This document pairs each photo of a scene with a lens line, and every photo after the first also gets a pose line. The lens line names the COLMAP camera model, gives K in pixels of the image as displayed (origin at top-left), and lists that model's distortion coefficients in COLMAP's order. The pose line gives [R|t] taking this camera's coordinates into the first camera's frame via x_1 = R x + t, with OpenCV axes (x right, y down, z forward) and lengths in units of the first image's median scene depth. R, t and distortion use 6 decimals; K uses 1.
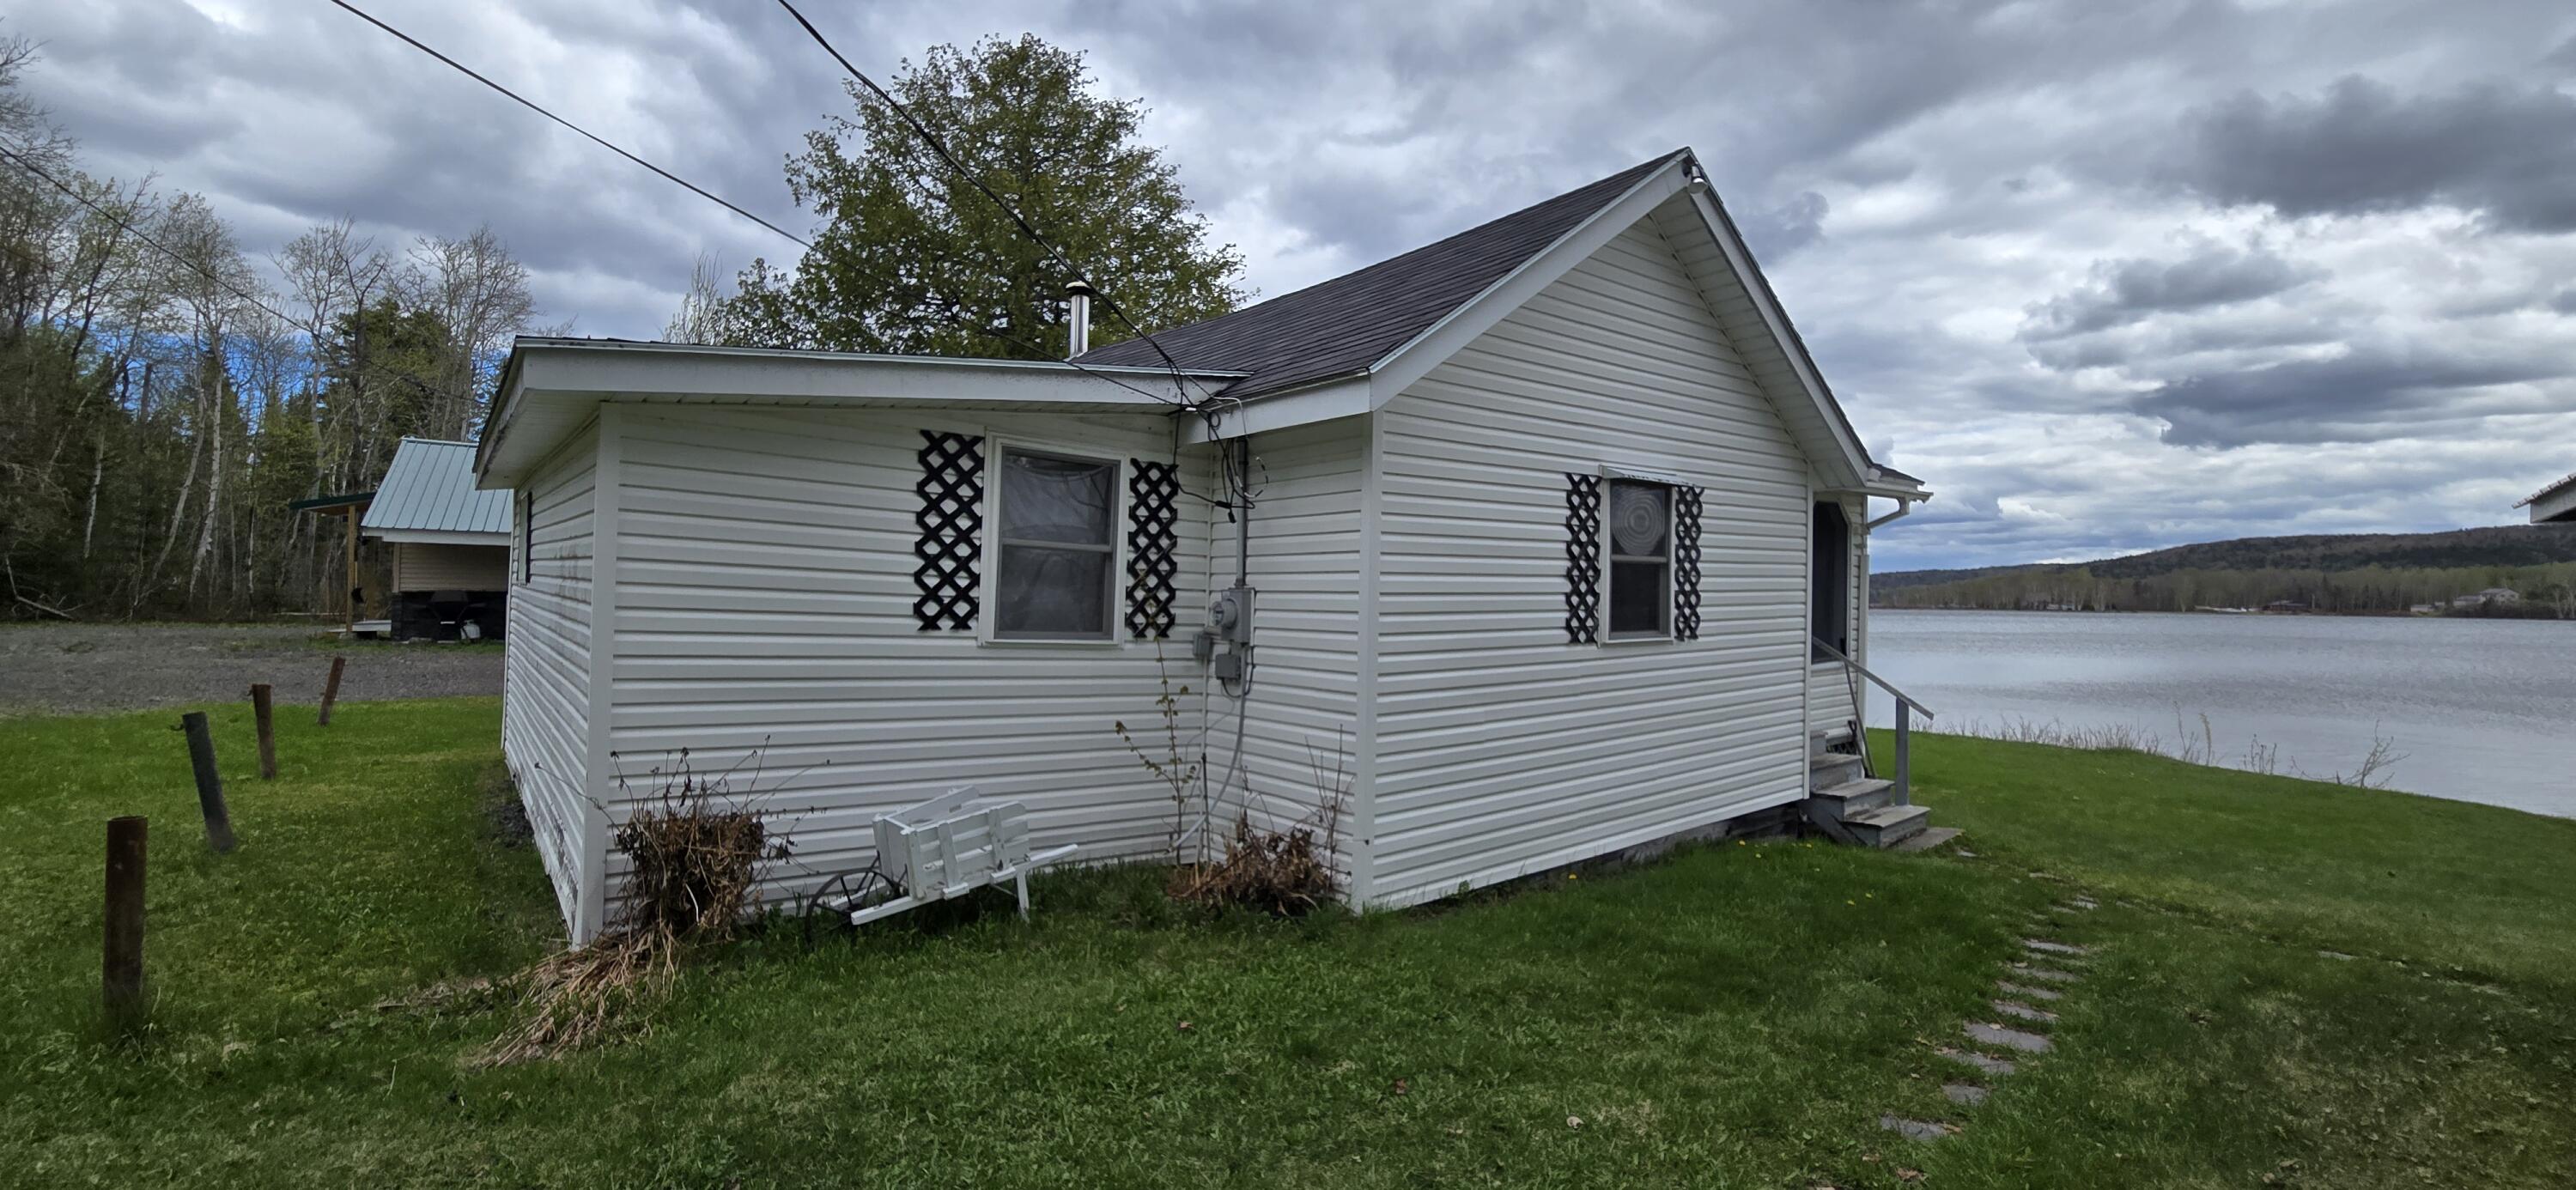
lens RADIAL K [[1056.1, 0, 1303.0], [0, 1056.1, 590.5], [0, 0, 1]] dist [-0.002464, 0.000520]
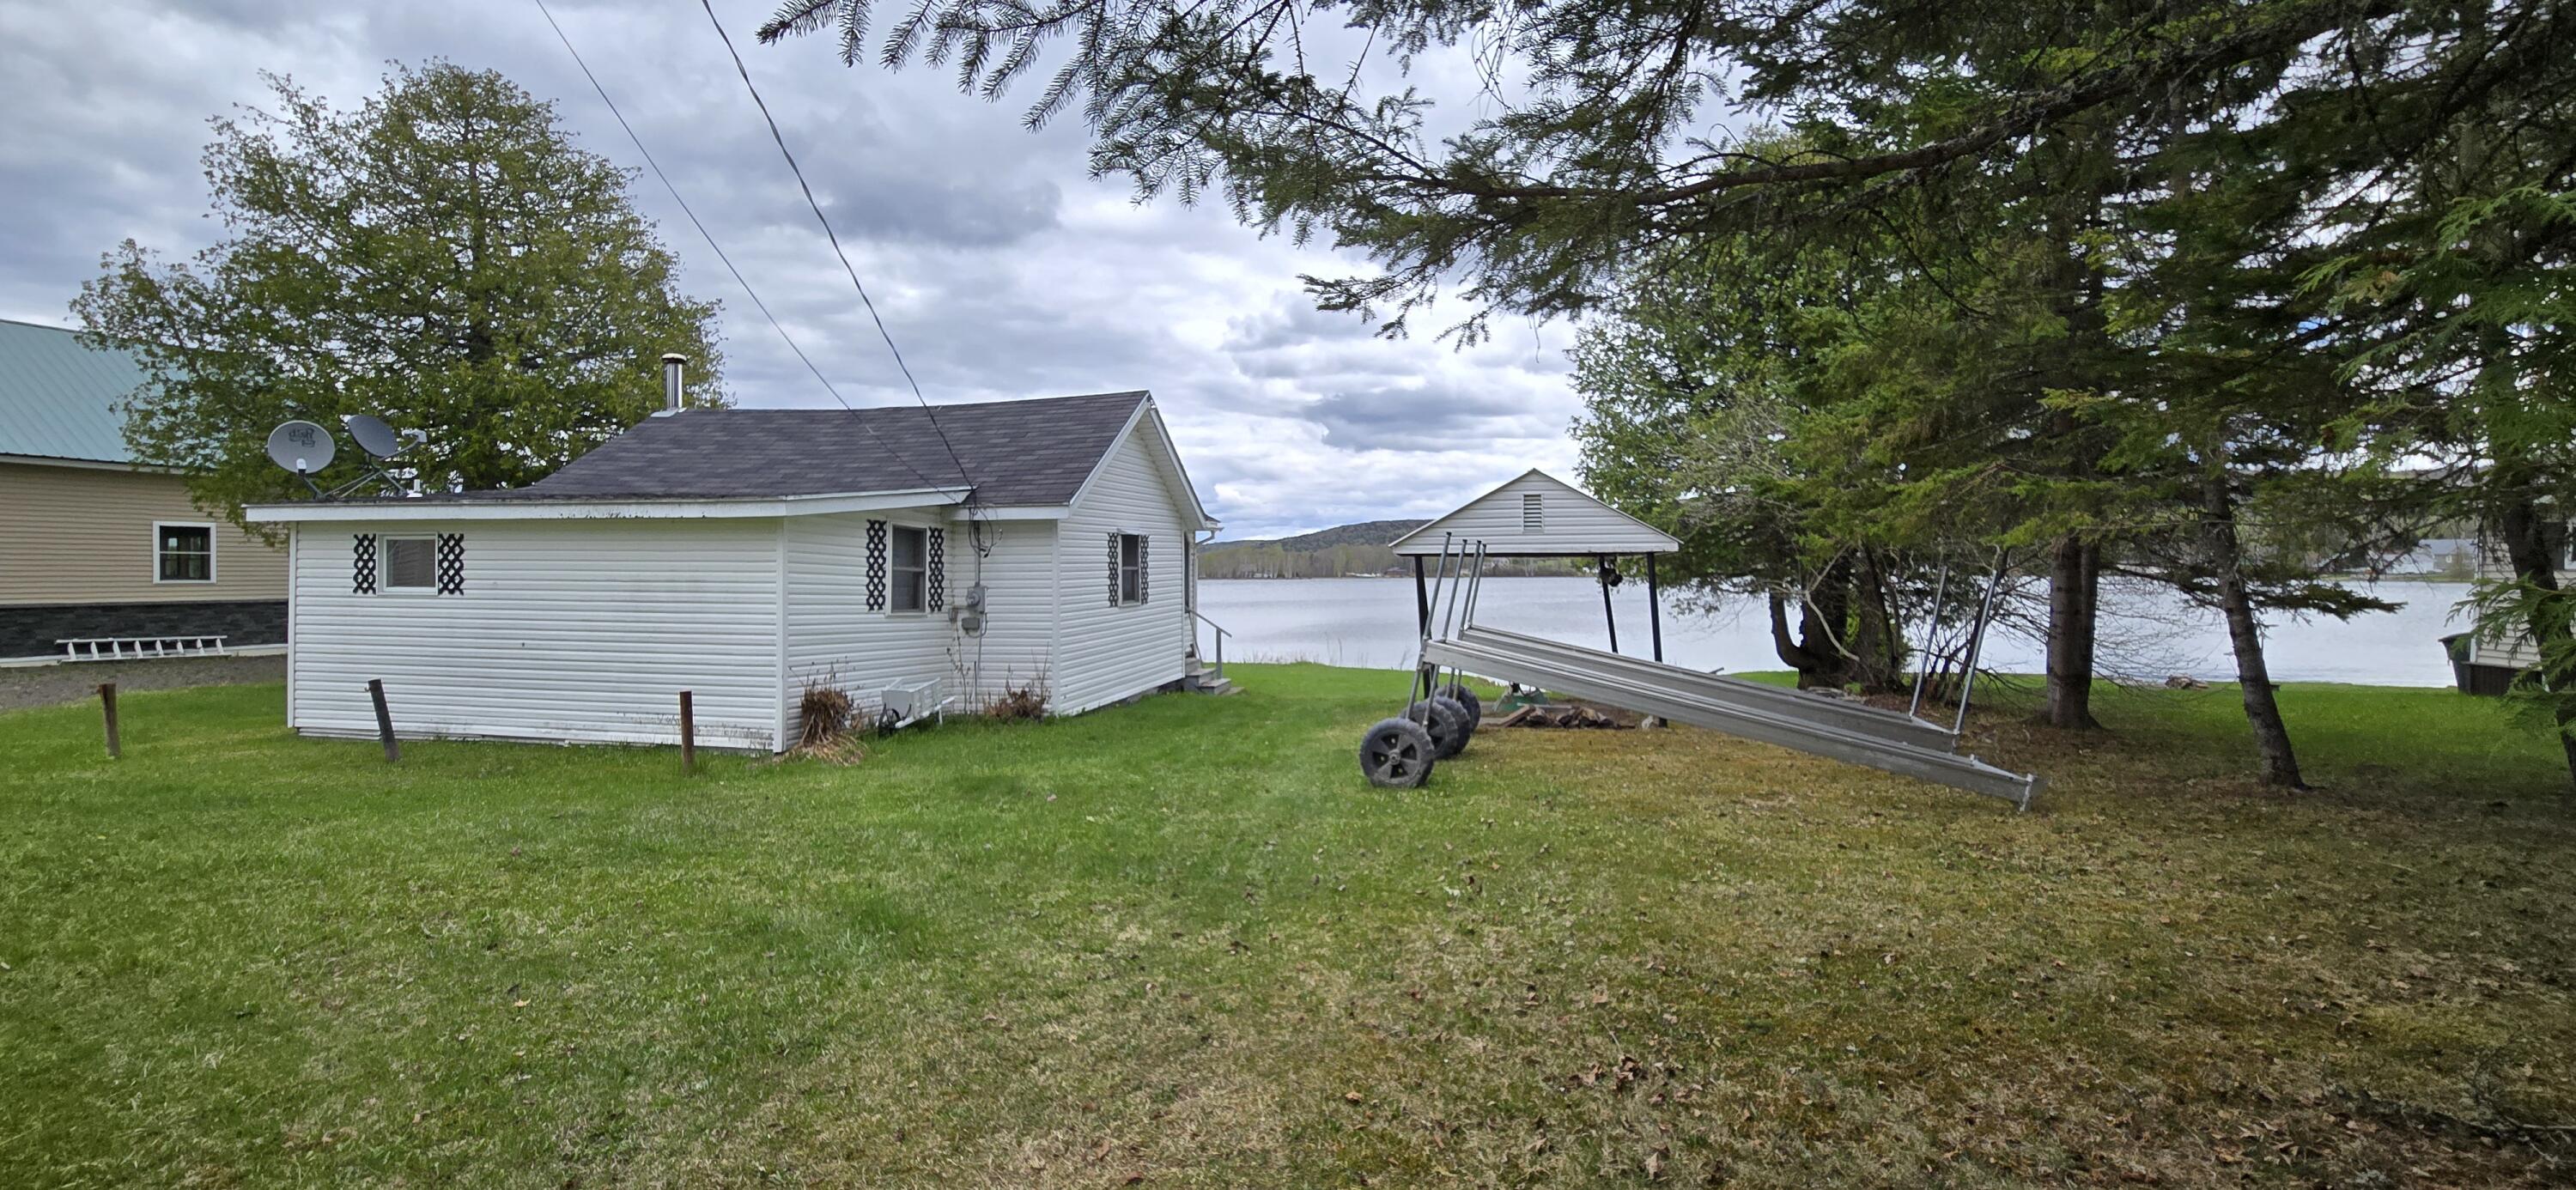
lens RADIAL K [[1056.1, 0, 1303.0], [0, 1056.1, 590.5], [0, 0, 1]] dist [-0.002464, 0.000520]
pose [[0.789246, -0.028971, 0.613393, -0.872870], [0.015210, 0.999502, 0.027638, -0.044714], [-0.613888, -0.012484, 0.789294, -1.131666]]
